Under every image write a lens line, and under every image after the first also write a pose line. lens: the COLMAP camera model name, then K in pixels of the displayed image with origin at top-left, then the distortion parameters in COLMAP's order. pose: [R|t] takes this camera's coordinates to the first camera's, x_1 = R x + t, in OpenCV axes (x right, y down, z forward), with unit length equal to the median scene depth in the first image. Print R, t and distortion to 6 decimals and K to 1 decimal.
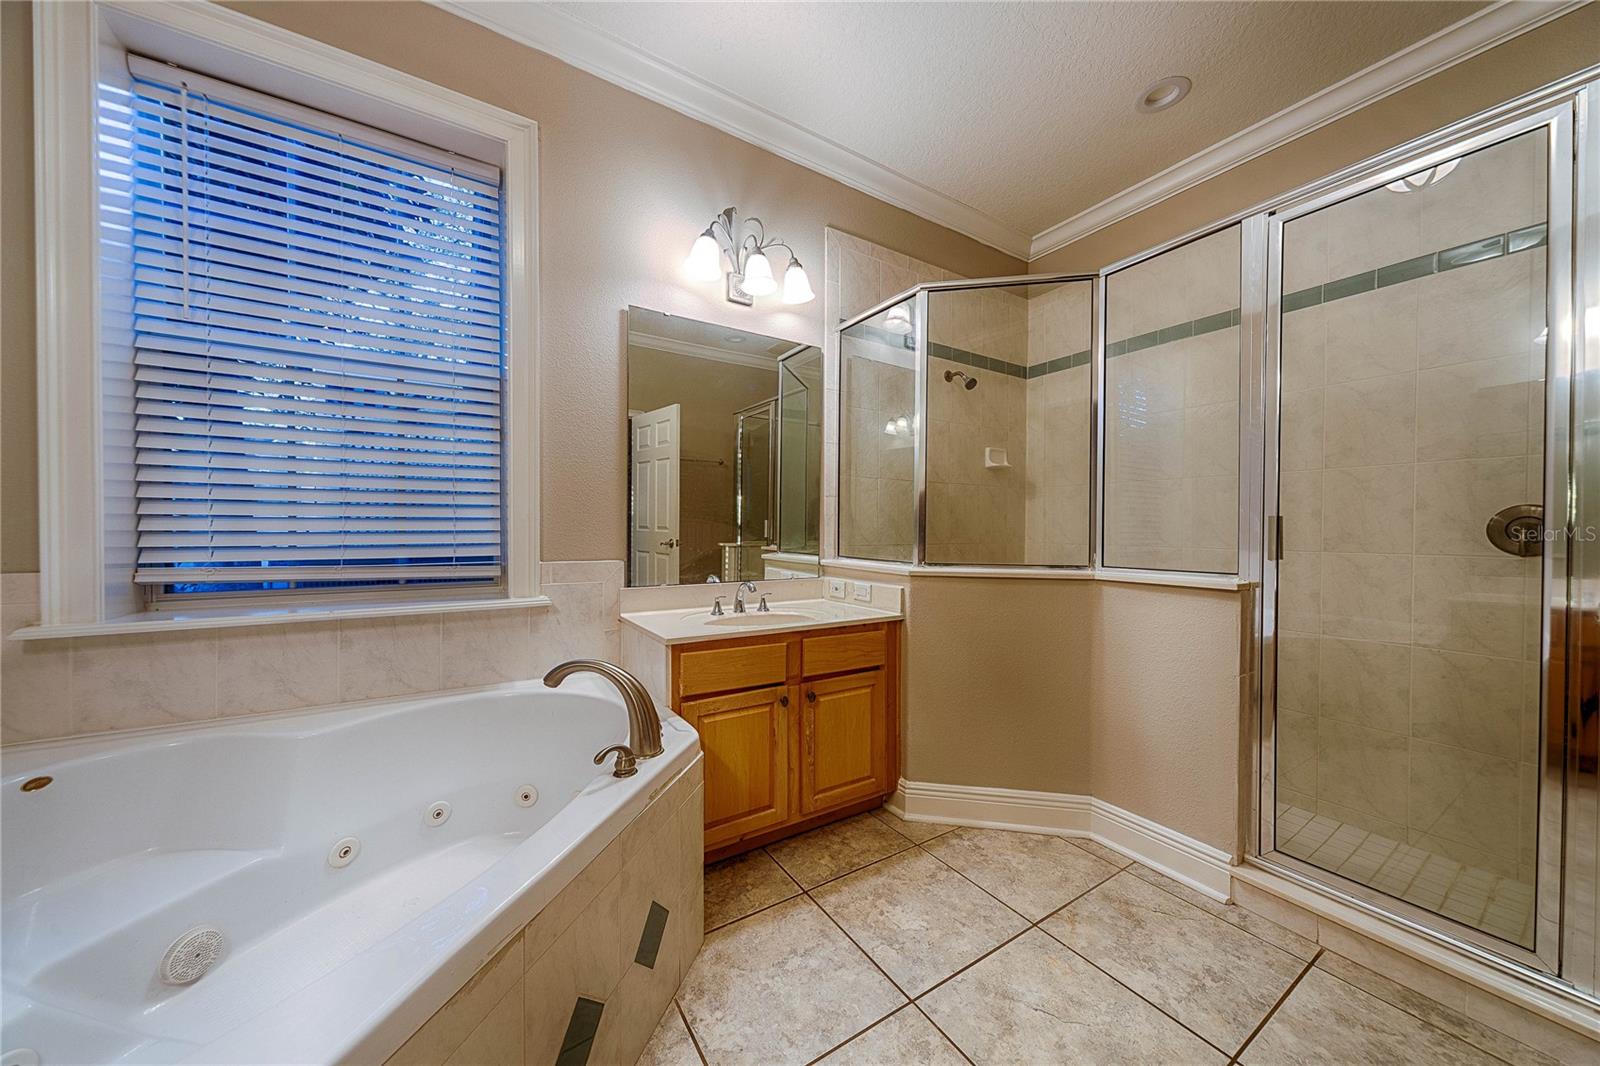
lens RADIAL K [[549.5, 0, 799.8], [0, 549.5, 536.3], [0, 0, 1]] dist [0.006629, -0.000091]
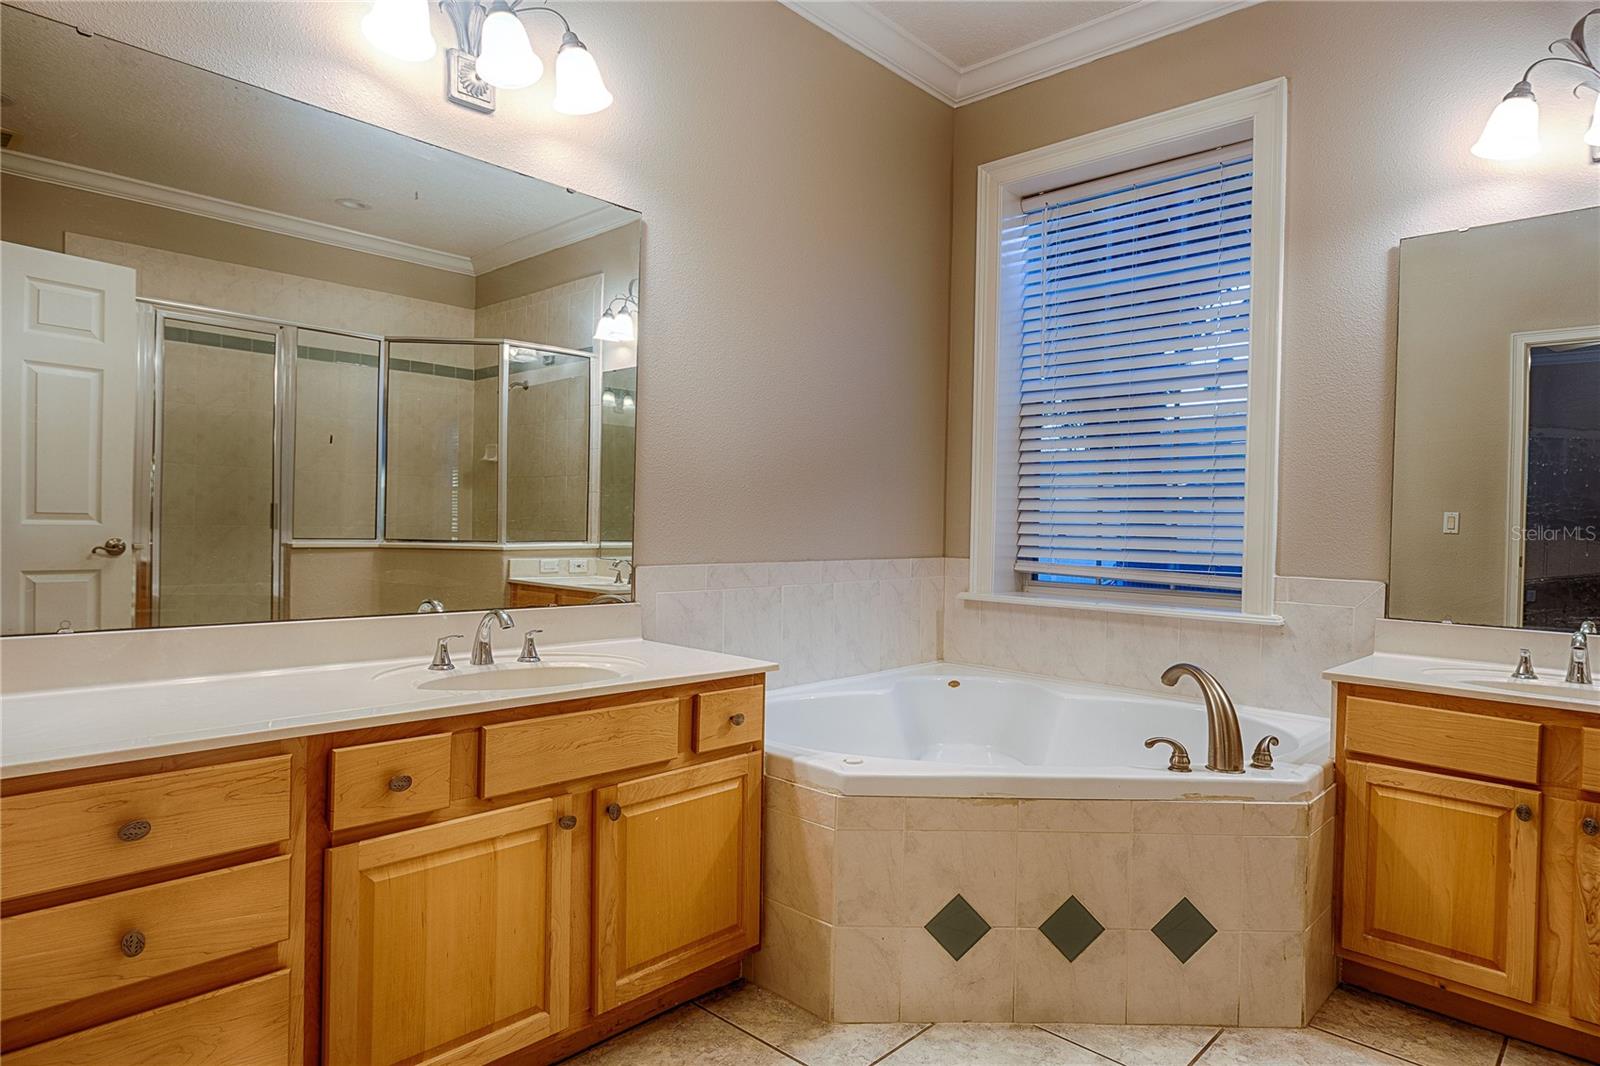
lens RADIAL K [[959.4, 0, 799.5], [0, 959.4, 539.5], [0, 0, 1]] dist [0.000586, -0.000017]
pose [[0.235560, 0.017720, -0.971698, 0.868582], [-0.032685, 0.999413, 0.010302, -0.001115], [0.971310, 0.029333, 0.236001, -0.094396]]
